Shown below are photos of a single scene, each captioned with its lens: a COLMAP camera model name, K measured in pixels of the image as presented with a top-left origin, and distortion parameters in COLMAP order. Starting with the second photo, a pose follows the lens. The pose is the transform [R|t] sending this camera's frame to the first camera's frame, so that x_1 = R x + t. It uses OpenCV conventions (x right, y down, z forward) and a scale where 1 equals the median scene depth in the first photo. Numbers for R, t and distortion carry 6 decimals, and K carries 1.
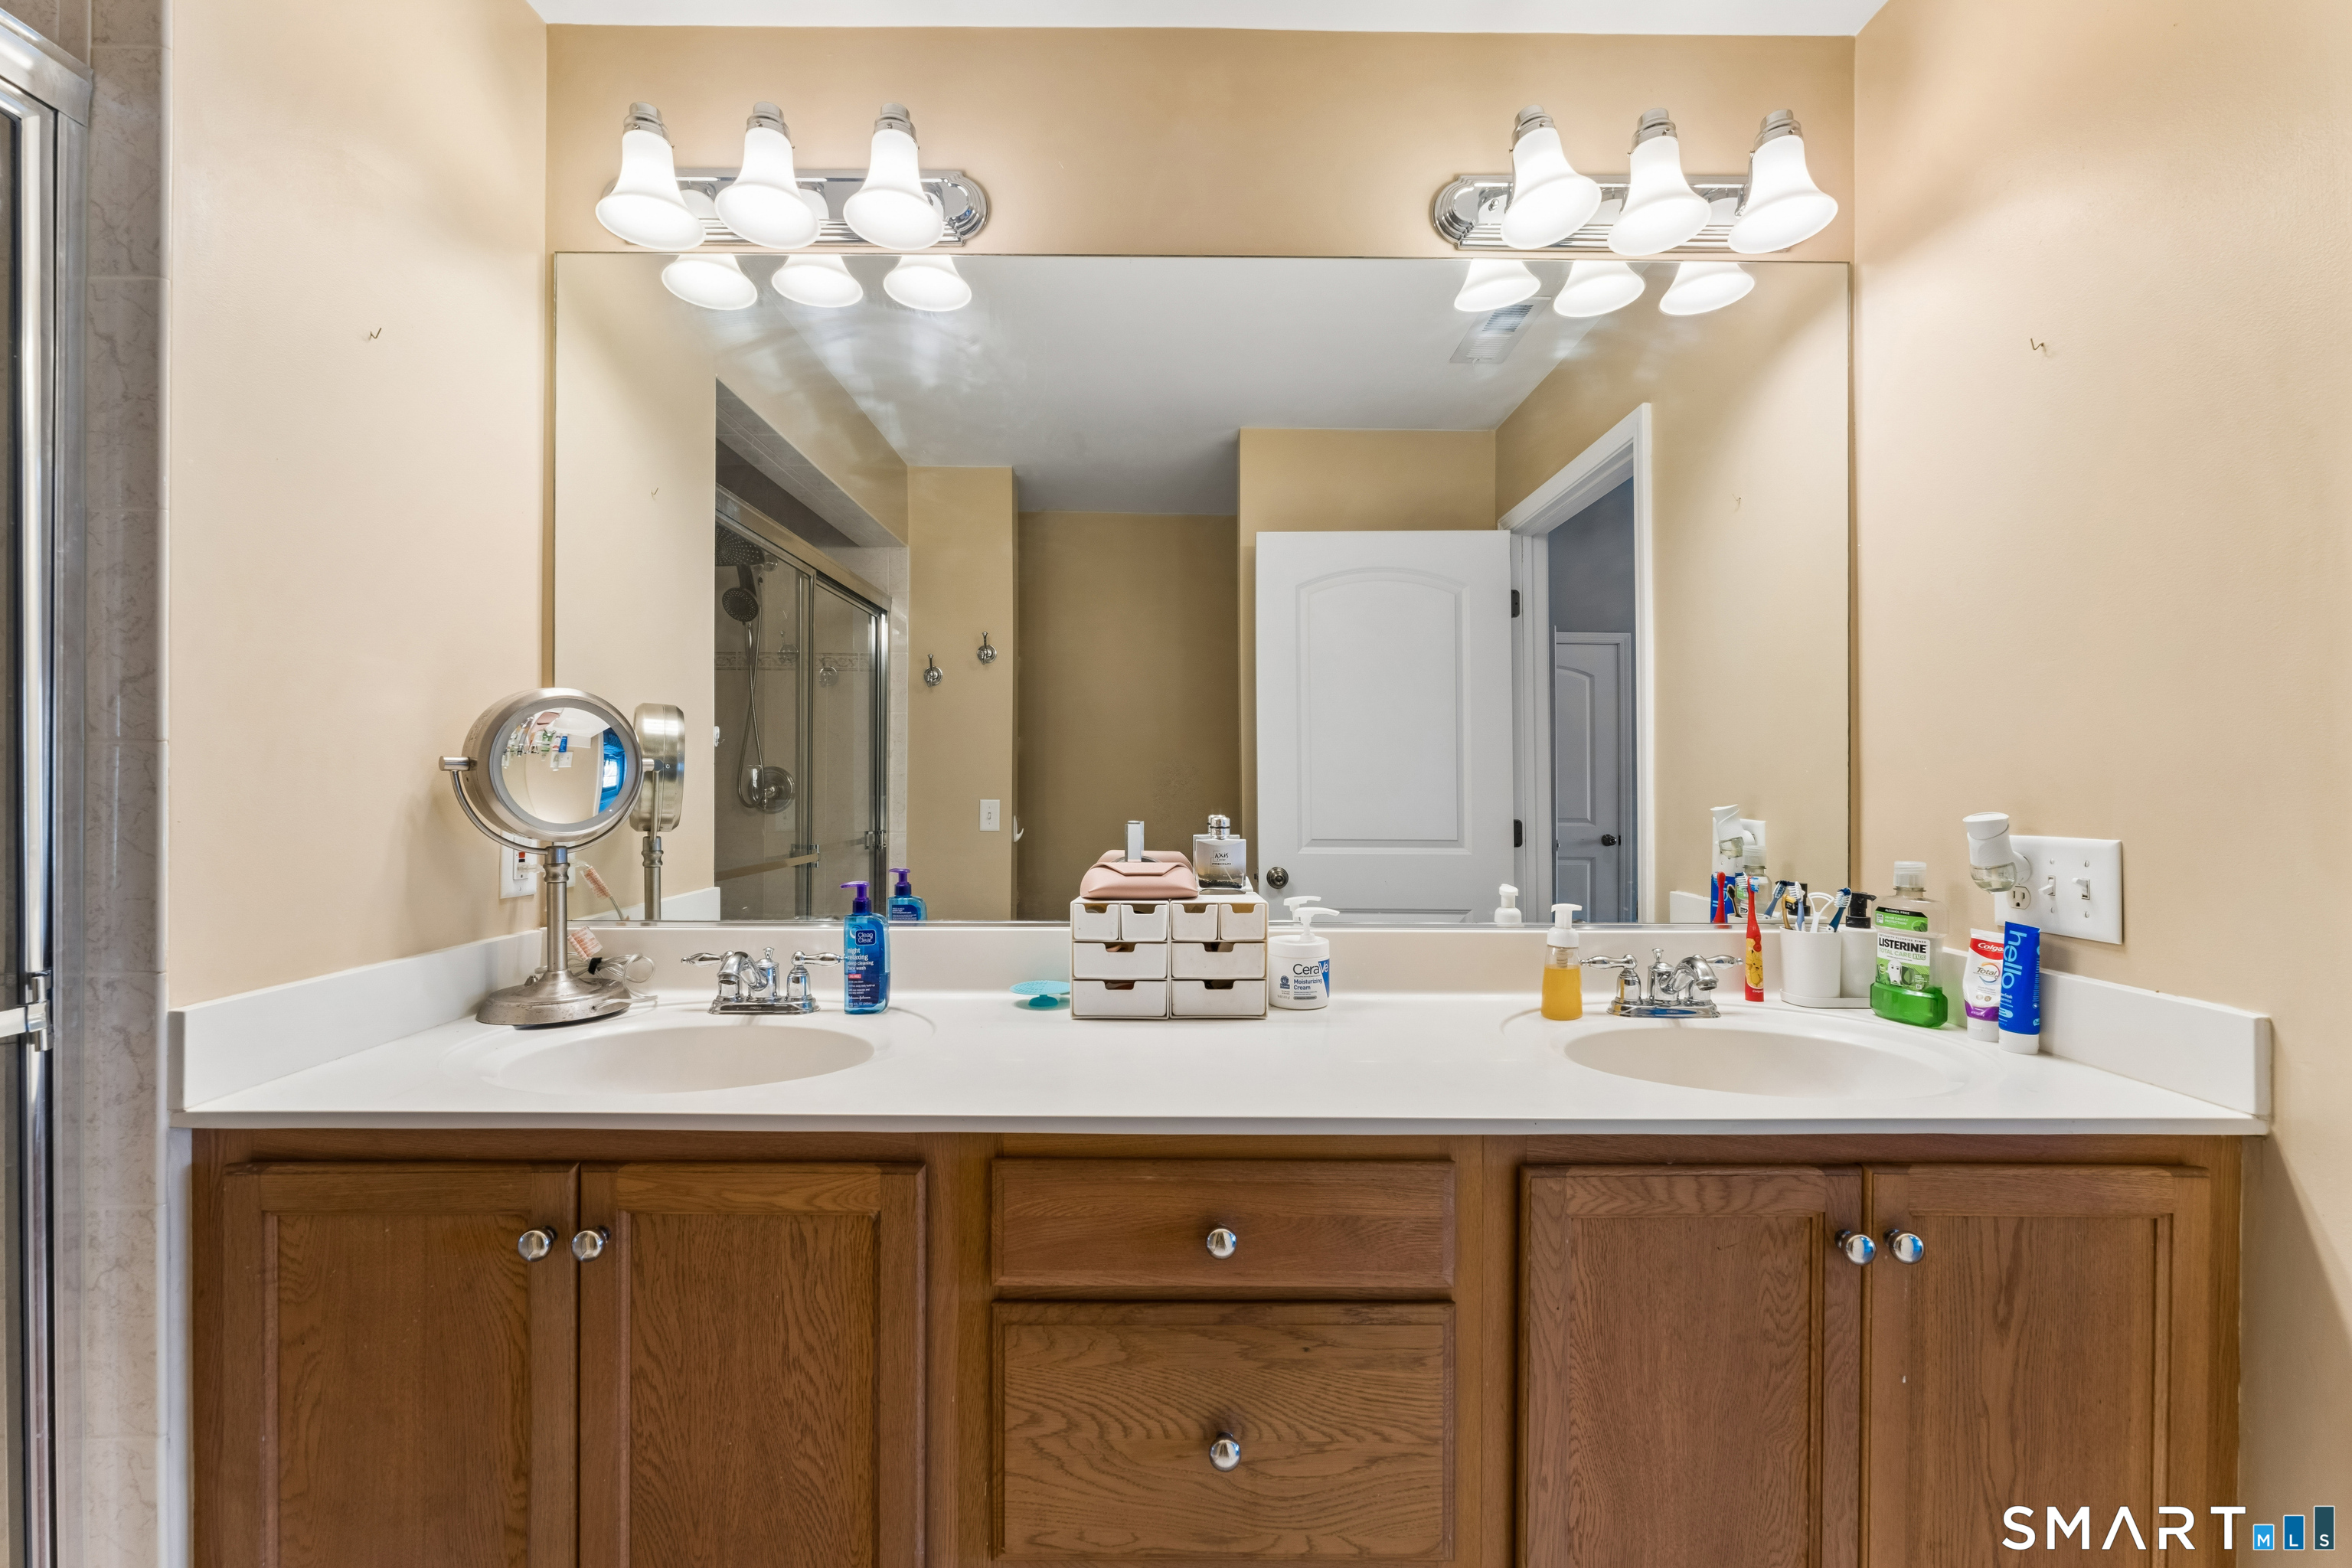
lens RADIAL K [[905.2, 0, 1176.0], [0, 905.2, 784.0], [0, 0, 1]] dist [-0.000939, -0.000043]
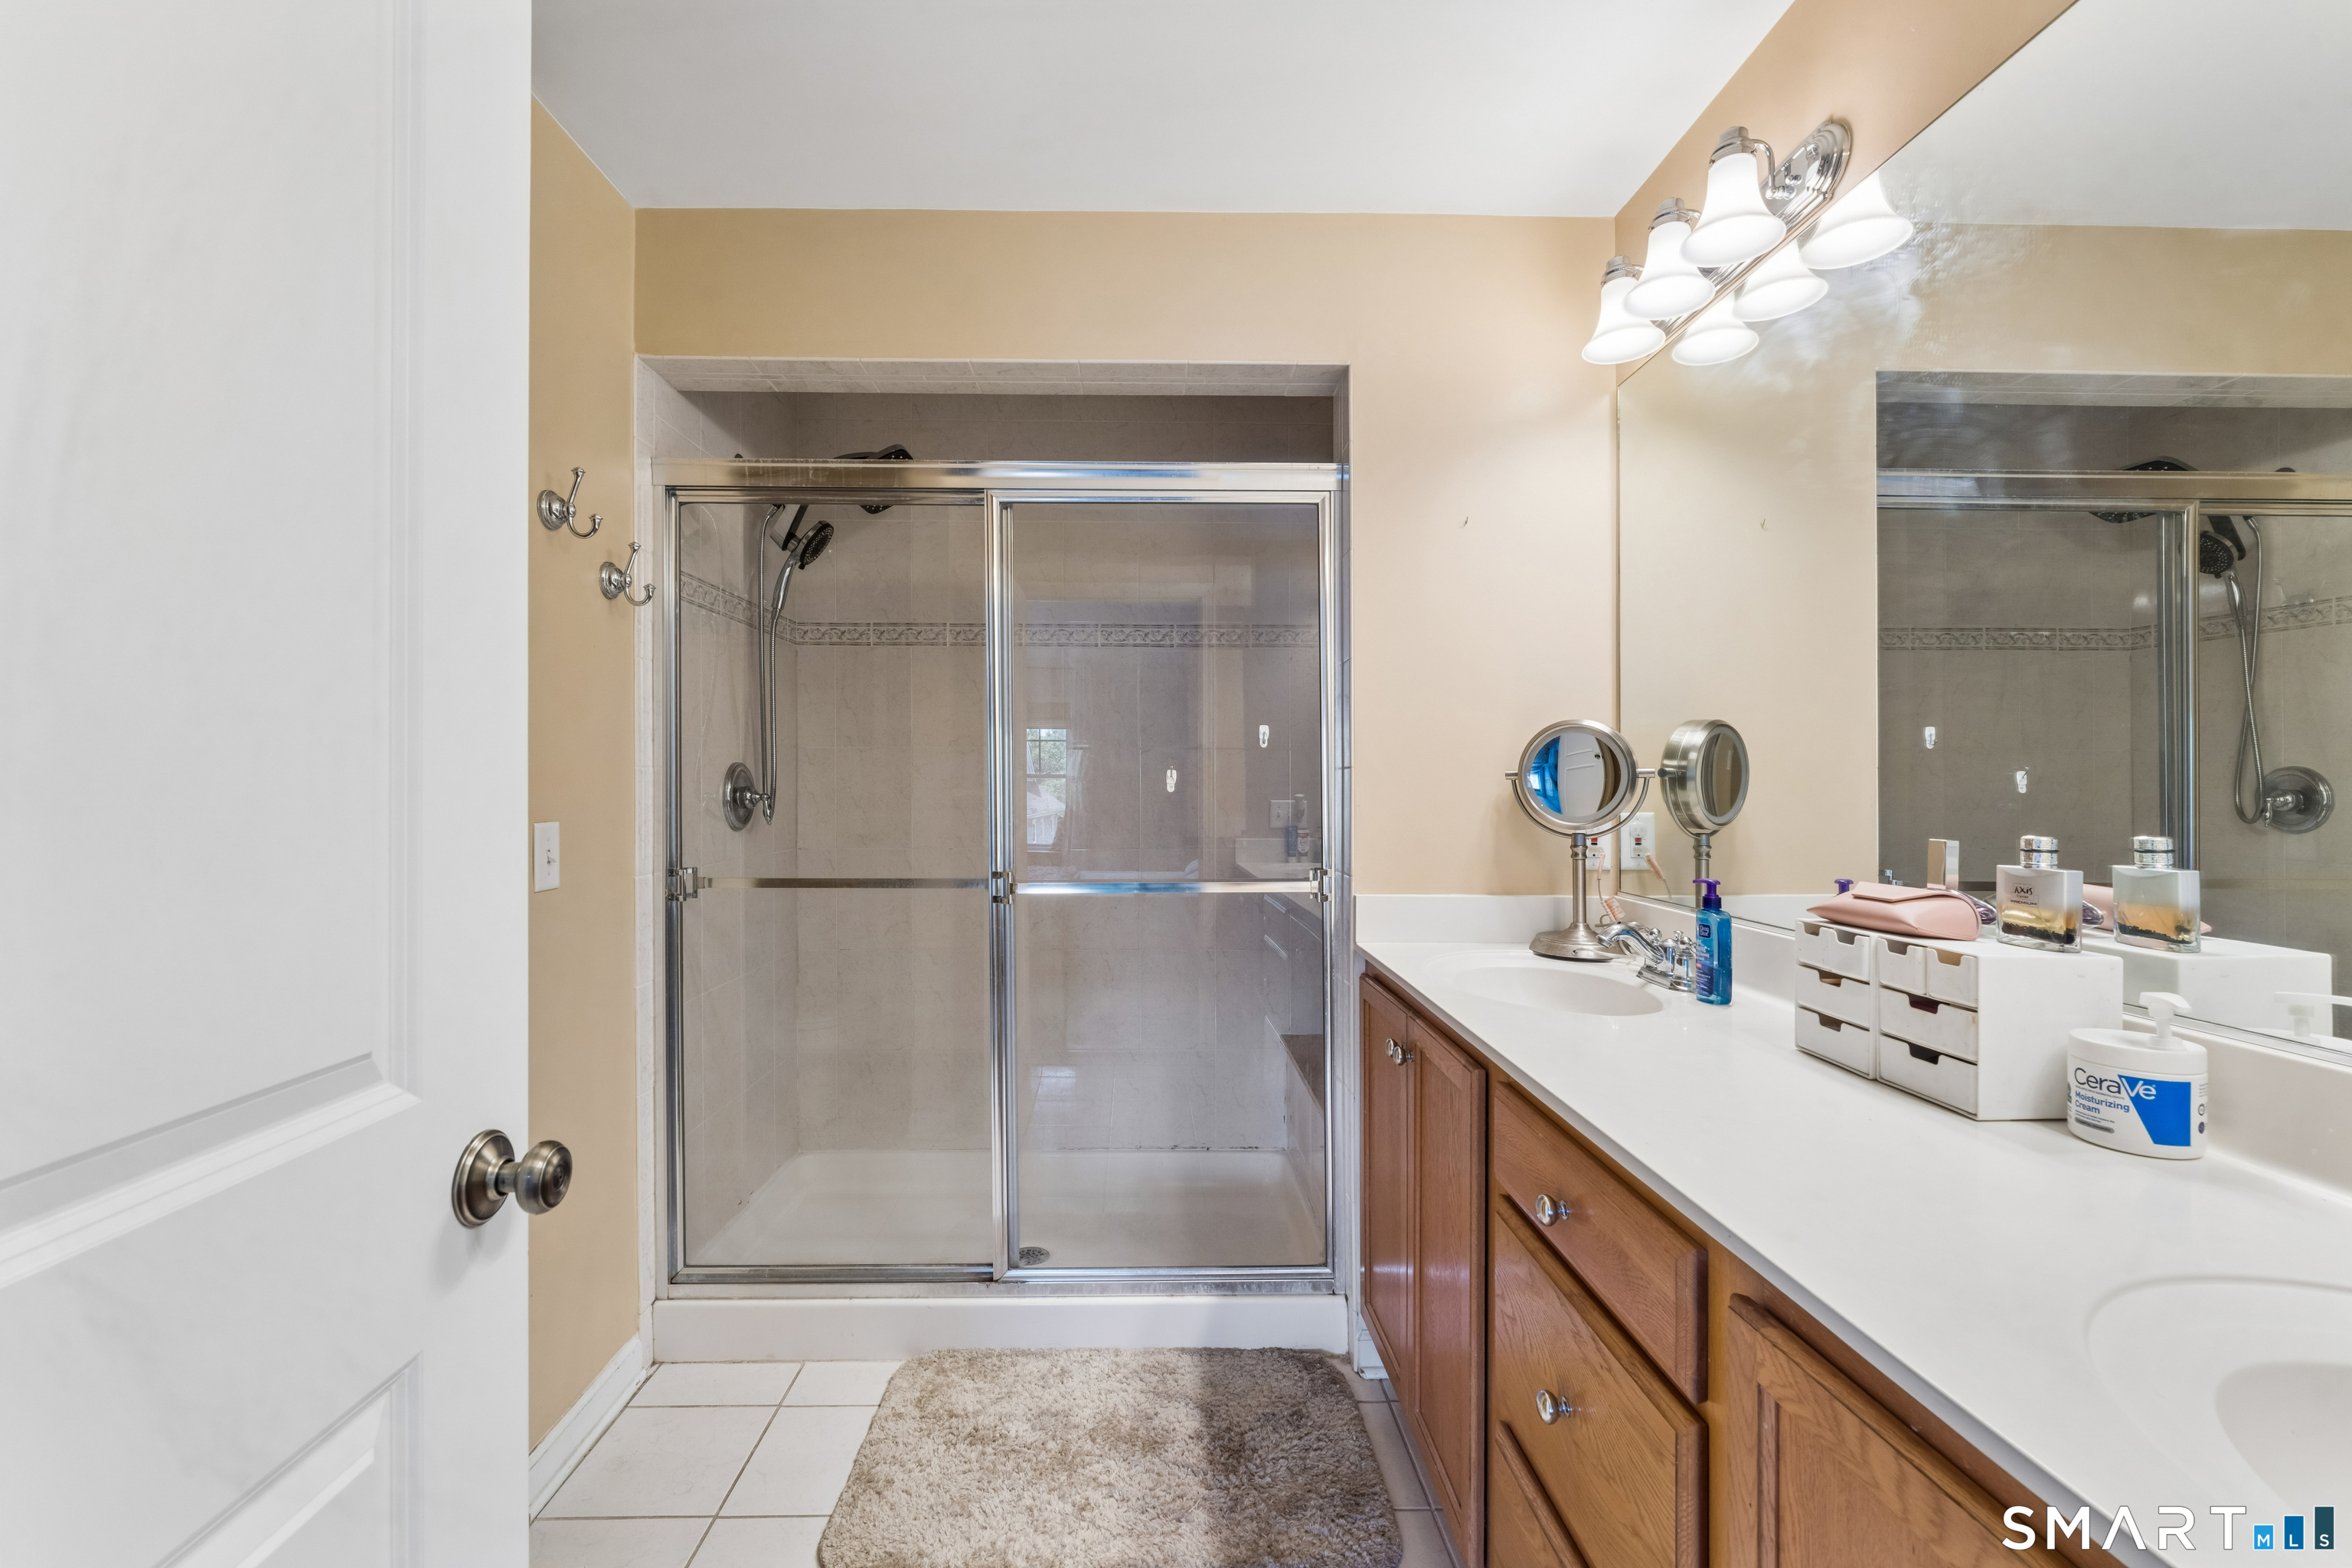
lens RADIAL K [[1008.4, 0, 1176.0], [0, 1008.4, 784.0], [0, 0, 1]] dist [0.000621, 0.000102]
pose [[0.018731, -0.007393, -0.999797, 0.849640], [0.005082, 0.999960, -0.007299, 0.002155], [0.999812, -0.004944, 0.018768, 0.362376]]
